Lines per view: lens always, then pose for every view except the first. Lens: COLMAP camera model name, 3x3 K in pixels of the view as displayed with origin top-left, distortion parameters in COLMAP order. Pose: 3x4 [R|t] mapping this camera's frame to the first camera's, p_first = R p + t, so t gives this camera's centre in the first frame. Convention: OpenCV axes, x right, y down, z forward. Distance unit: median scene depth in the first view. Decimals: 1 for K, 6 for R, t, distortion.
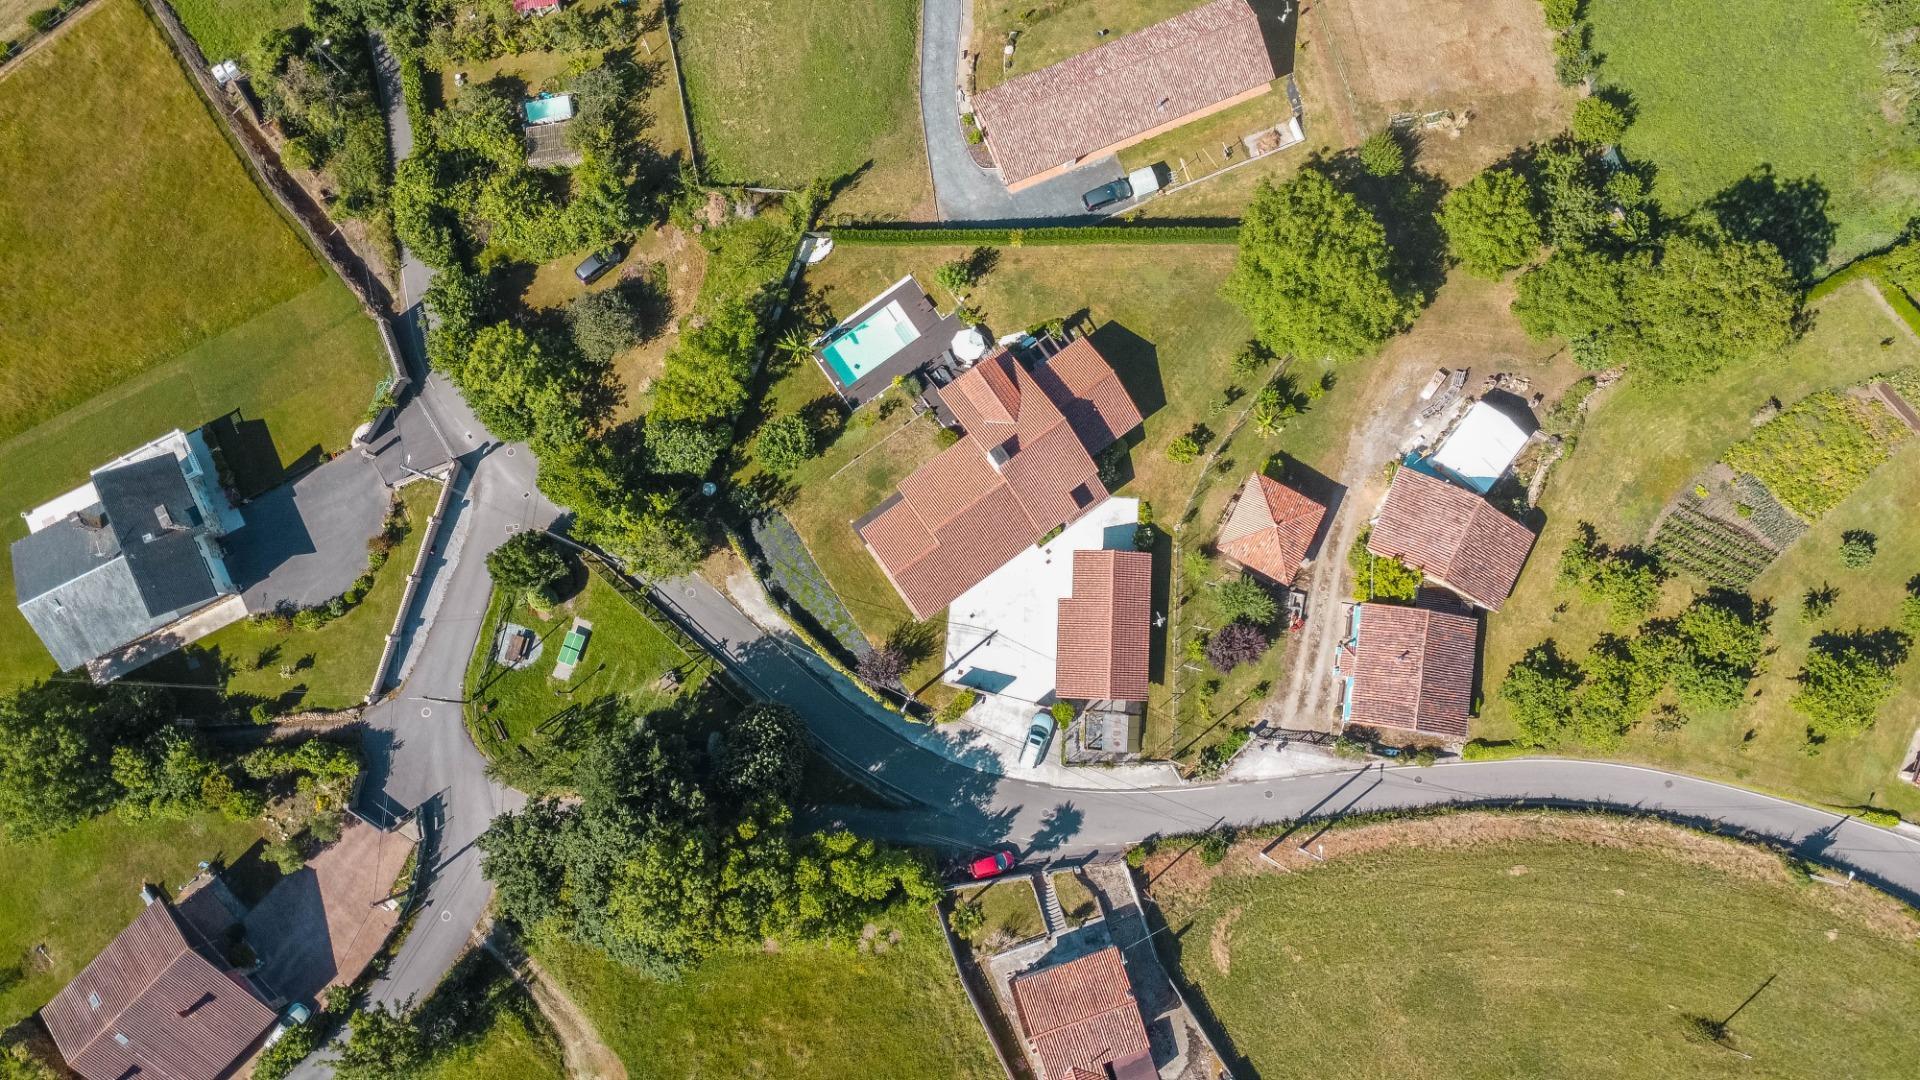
lens RADIAL K [[1392.9, 0, 960.0], [0, 1392.9, 540.0], [0, 0, 1]] dist [-0.014710, -0.034963]
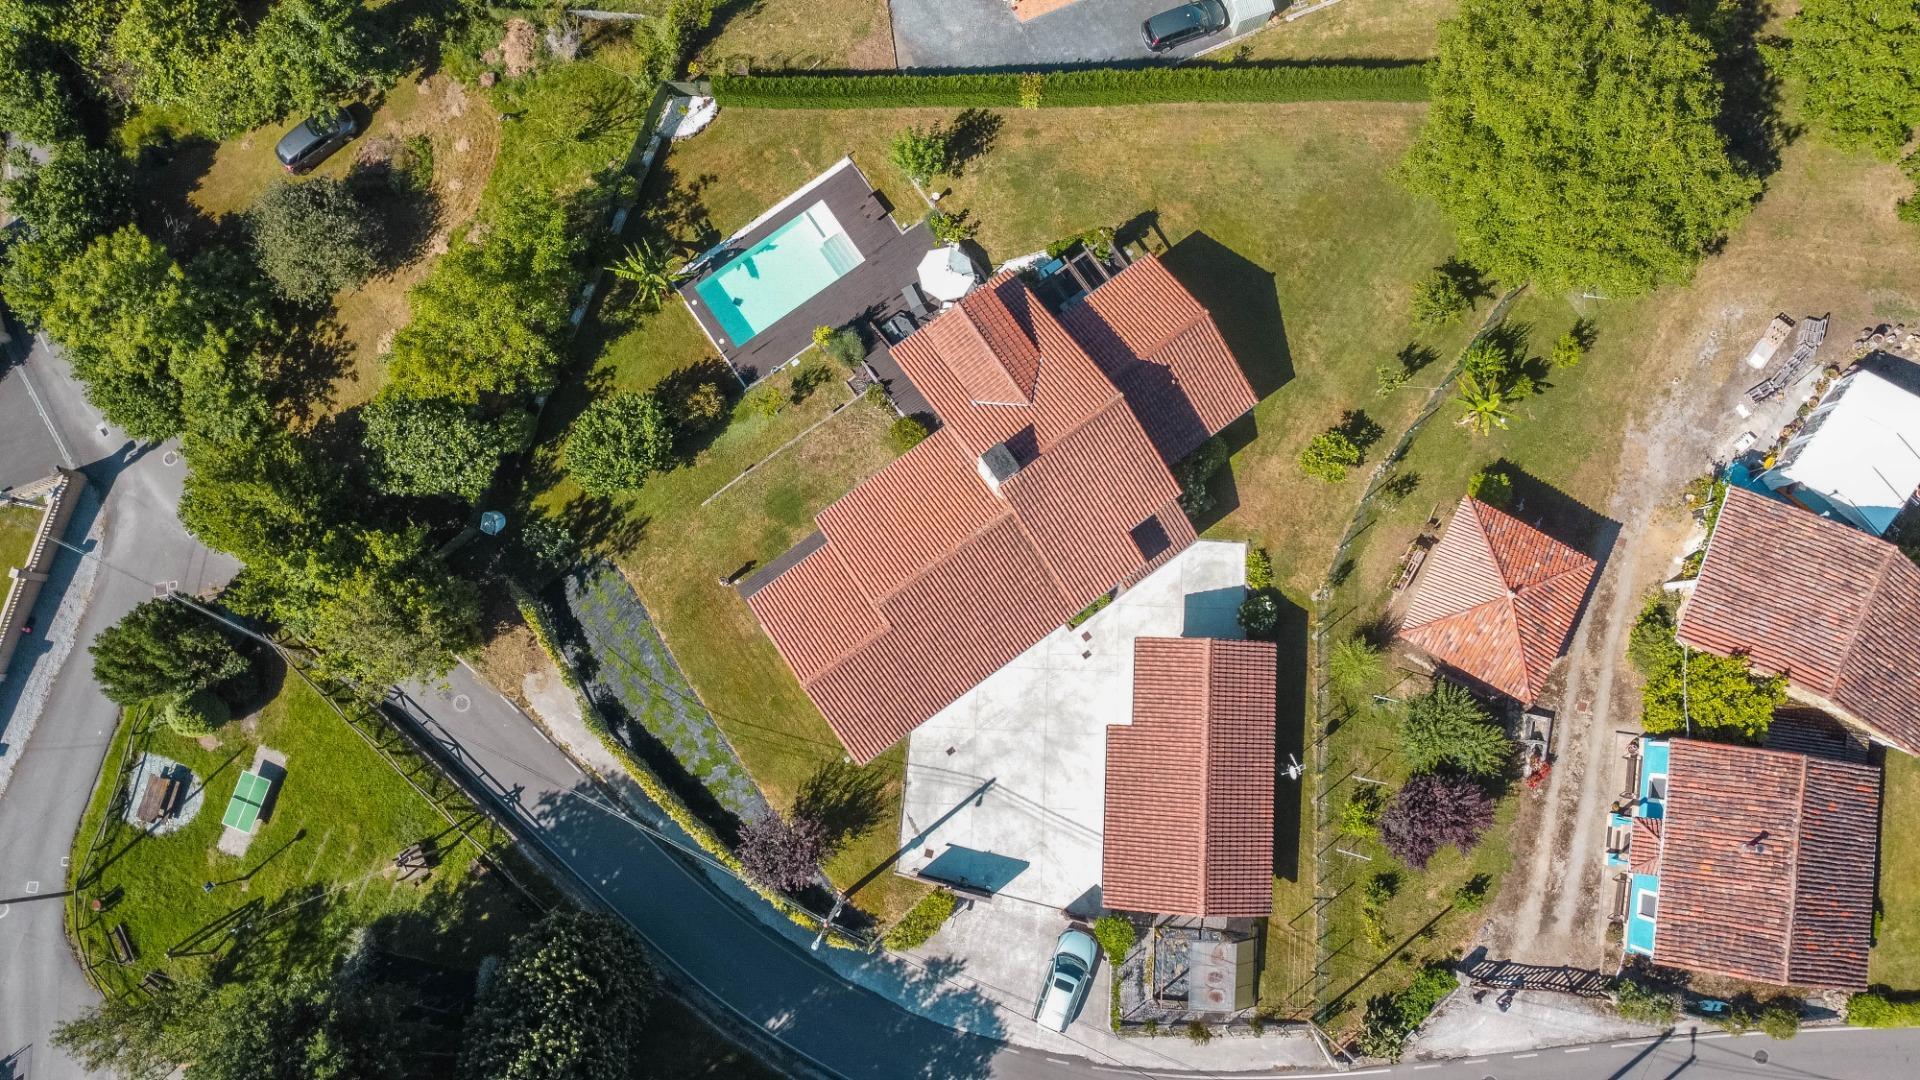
lens RADIAL K [[1392.9, 0, 960.0], [0, 1392.9, 540.0], [0, 0, 1]] dist [-0.014710, -0.034963]
pose [[0.999991, 0.003596, 0.002171, 0.010898], [-0.003549, 0.999762, -0.021511, -0.018213], [-0.002248, 0.021503, 0.999766, 0.433690]]
